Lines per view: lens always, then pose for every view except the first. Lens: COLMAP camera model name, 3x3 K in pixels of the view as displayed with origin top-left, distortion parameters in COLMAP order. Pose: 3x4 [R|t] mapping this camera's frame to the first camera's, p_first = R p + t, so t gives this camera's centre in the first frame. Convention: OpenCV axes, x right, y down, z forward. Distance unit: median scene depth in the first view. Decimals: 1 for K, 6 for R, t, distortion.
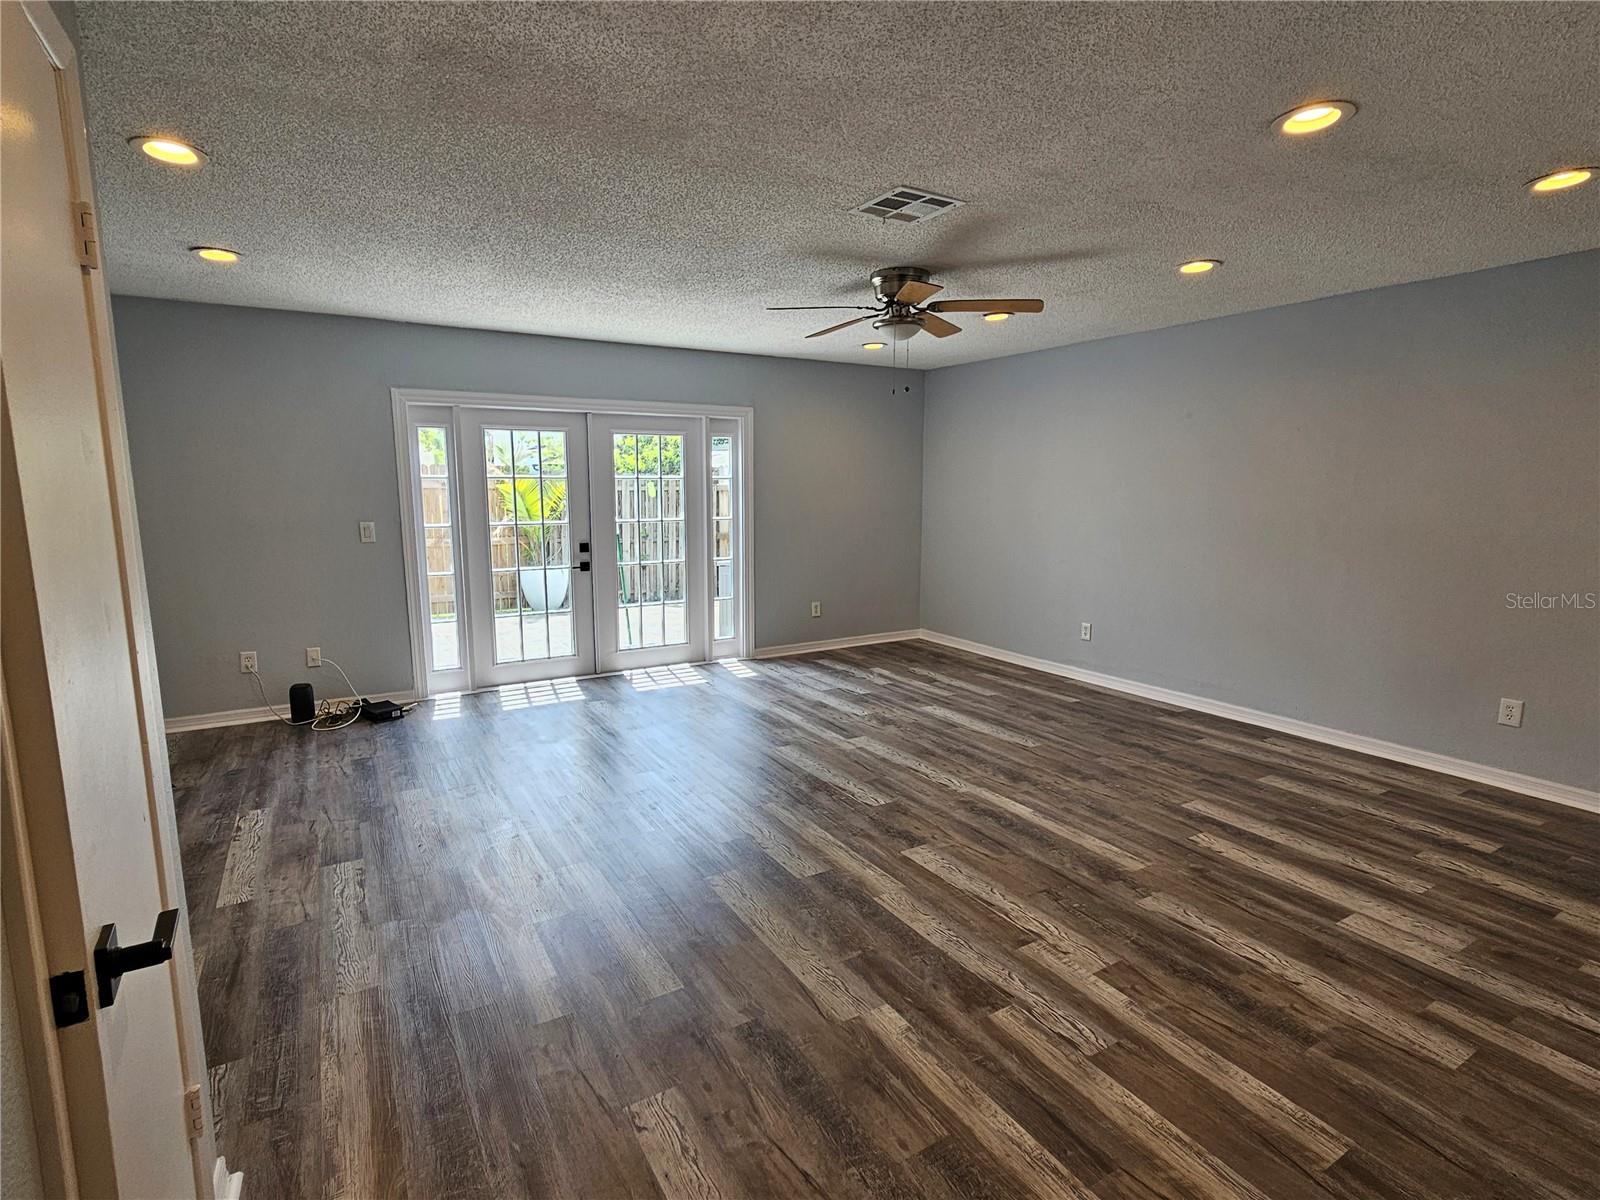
lens RADIAL K [[801.1, 0, 796.6], [0, 801.1, 603.1], [0, 0, 1]] dist [0.001838, 0.001603]
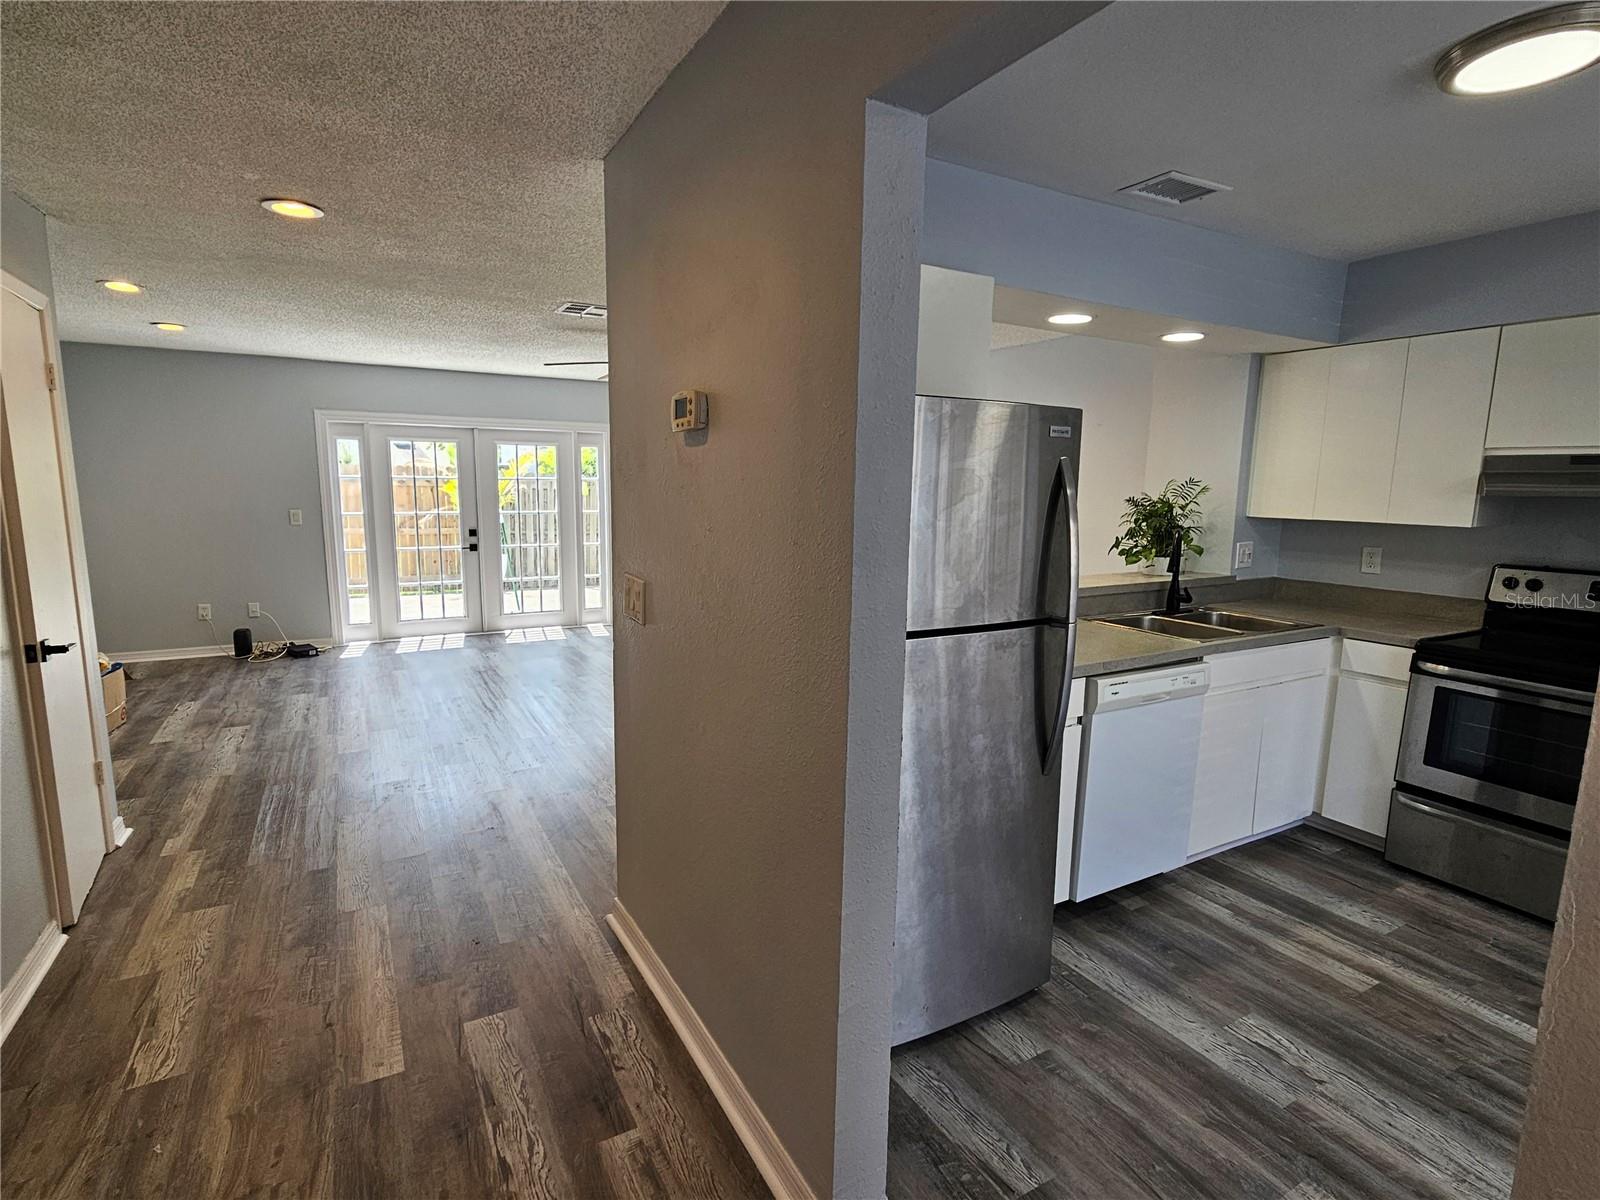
lens RADIAL K [[801.1, 0, 796.6], [0, 801.1, 603.1], [0, 0, 1]] dist [0.001838, 0.001603]
pose [[0.999647, 0.015062, -0.021878, 0.389812], [-0.015082, 0.999886, -0.000716, 0.050316], [0.021865, 0.001045, 0.999760, -0.374687]]
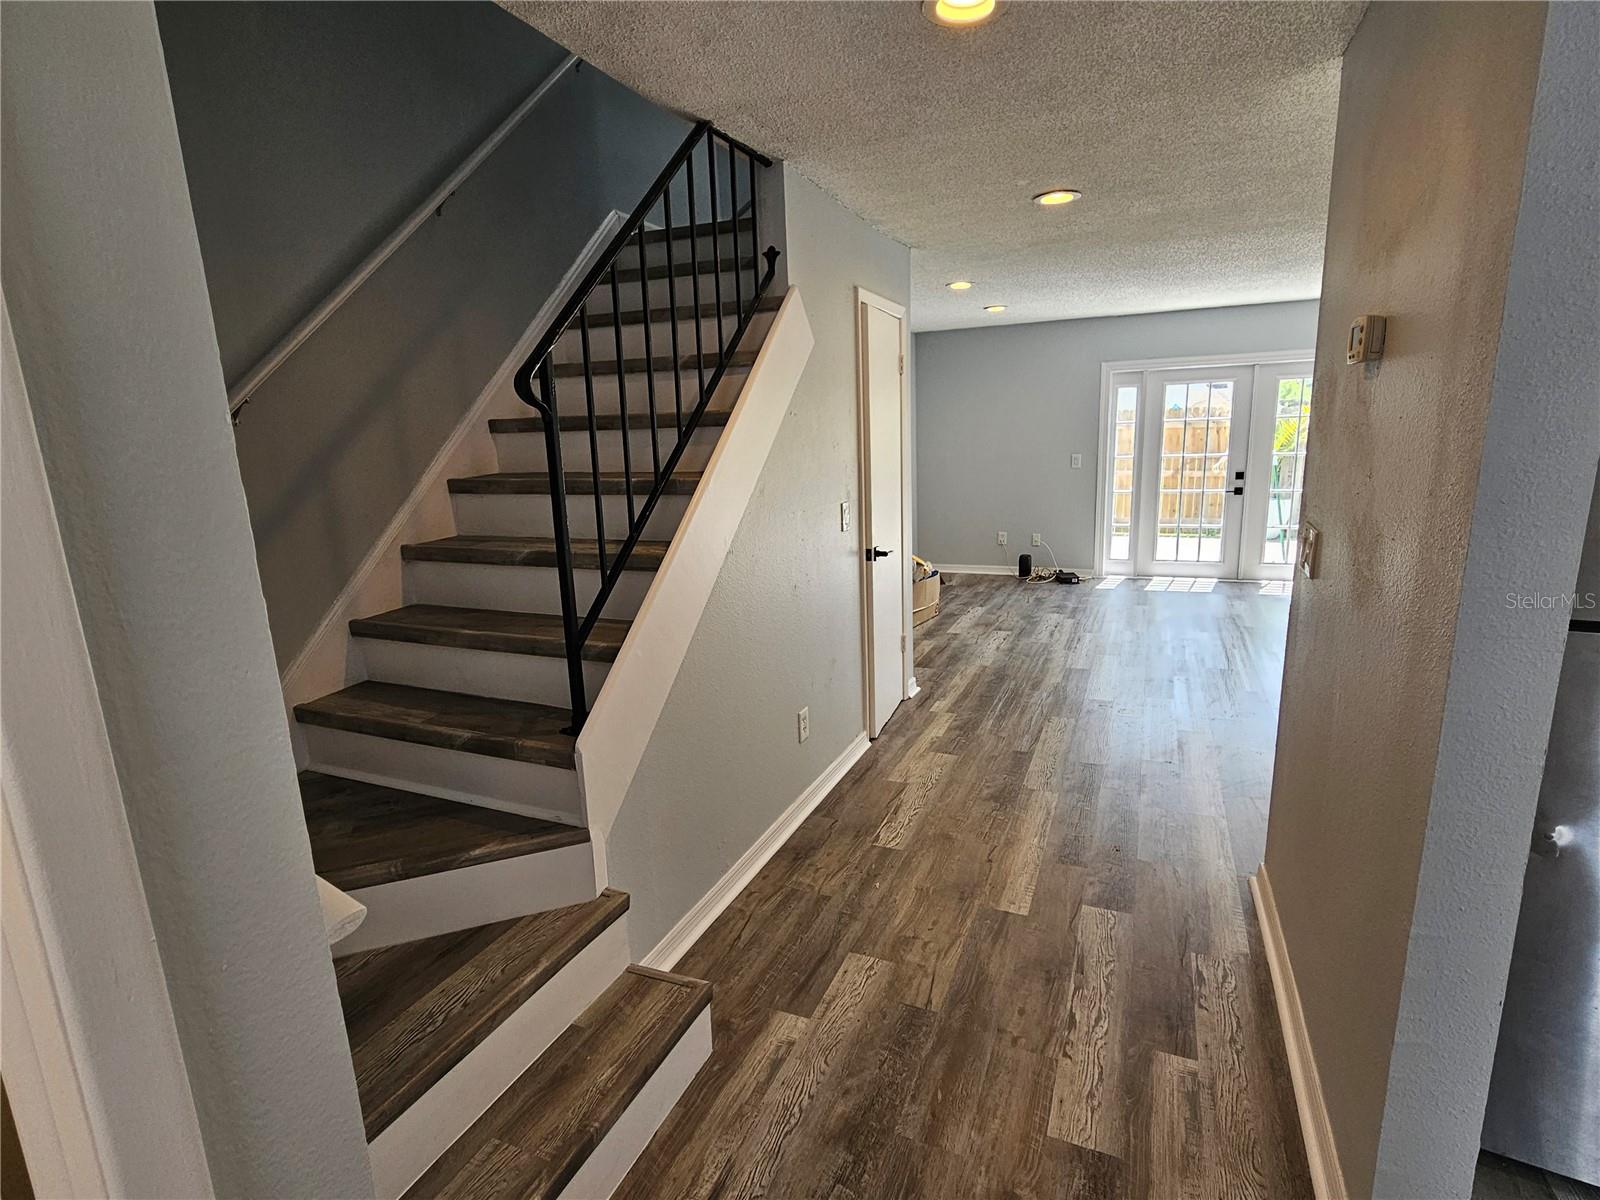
lens RADIAL K [[801.1, 0, 796.6], [0, 801.1, 603.1], [0, 0, 1]] dist [0.001838, 0.001603]
pose [[0.583175, 0.148561, -0.798647, 0.485243], [-0.086884, 0.988903, 0.120508, 0.048351], [0.807687, -0.000888, 0.589611, -0.385936]]
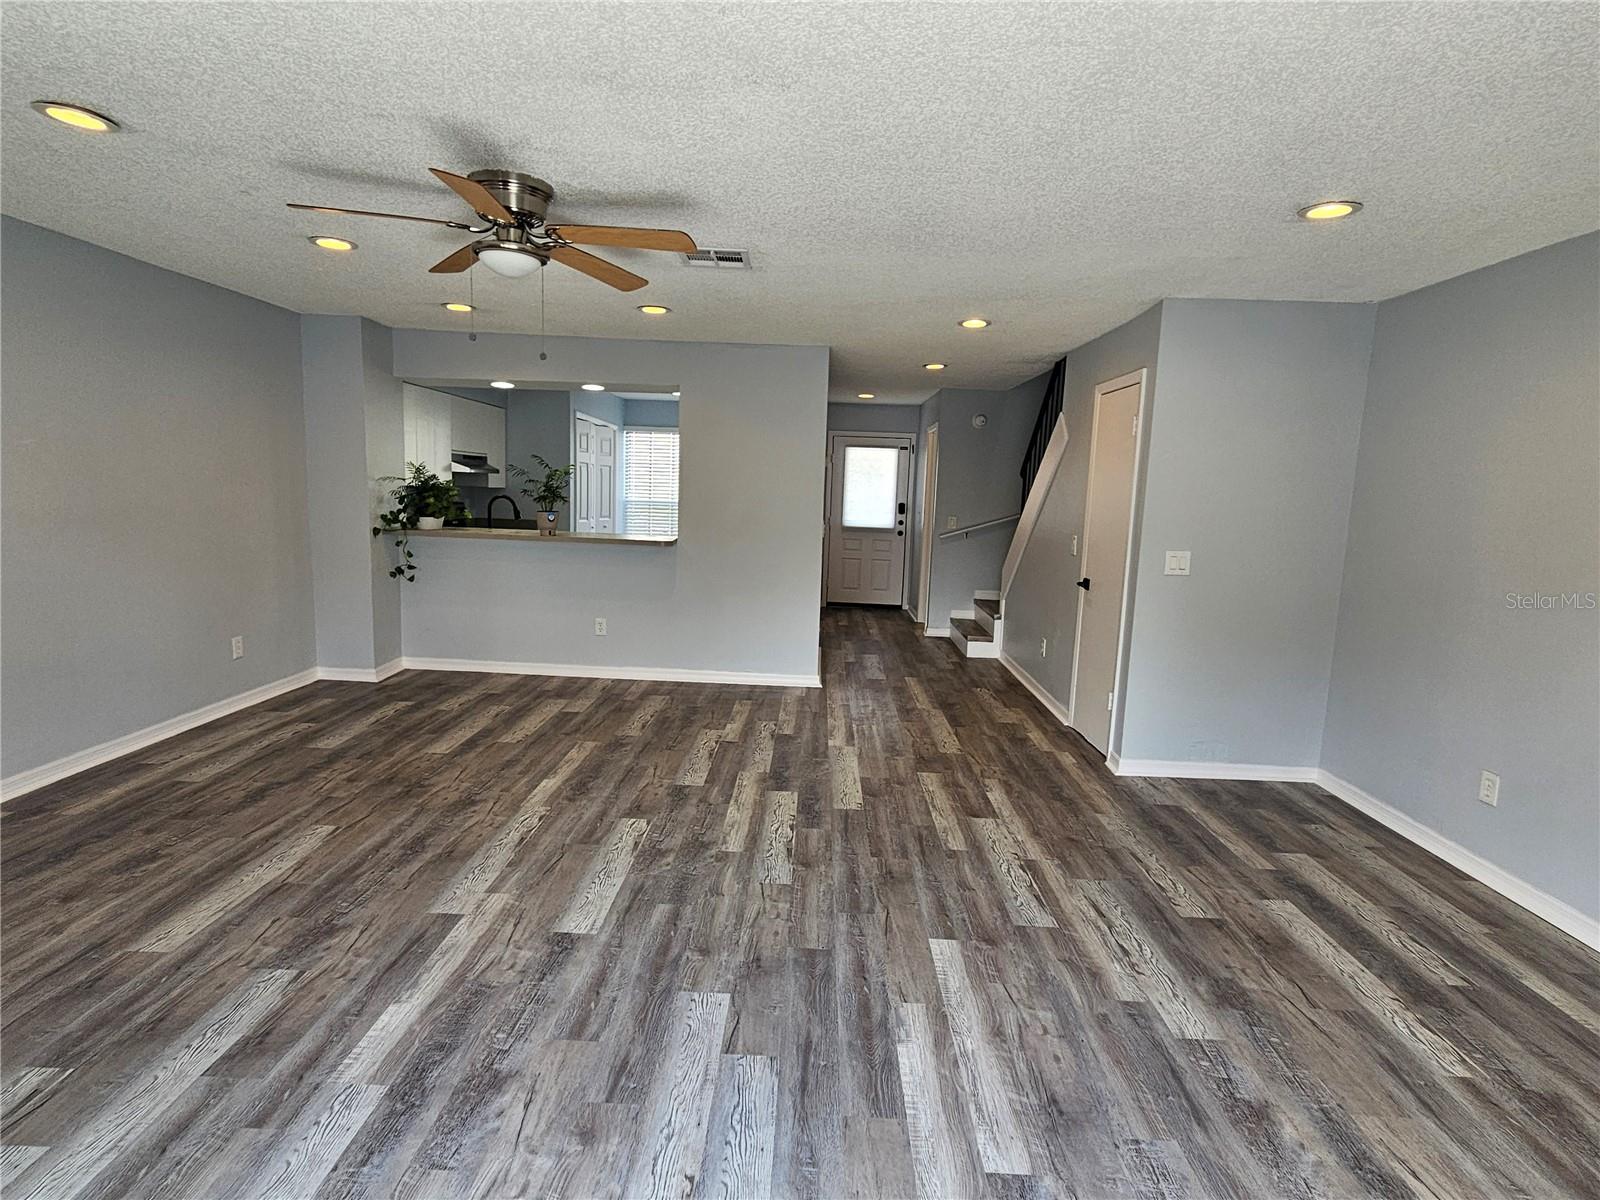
lens RADIAL K [[839.9, 0, 796.4], [0, 839.9, 598.5], [0, 0, 1]] dist [0.001406, 0.002566]
pose [[-0.845810, -0.102537, 0.523537, -0.457540], [0.043022, 0.965049, 0.258513, -0.208156], [-0.531746, 0.241176, -0.811838, 1.382070]]
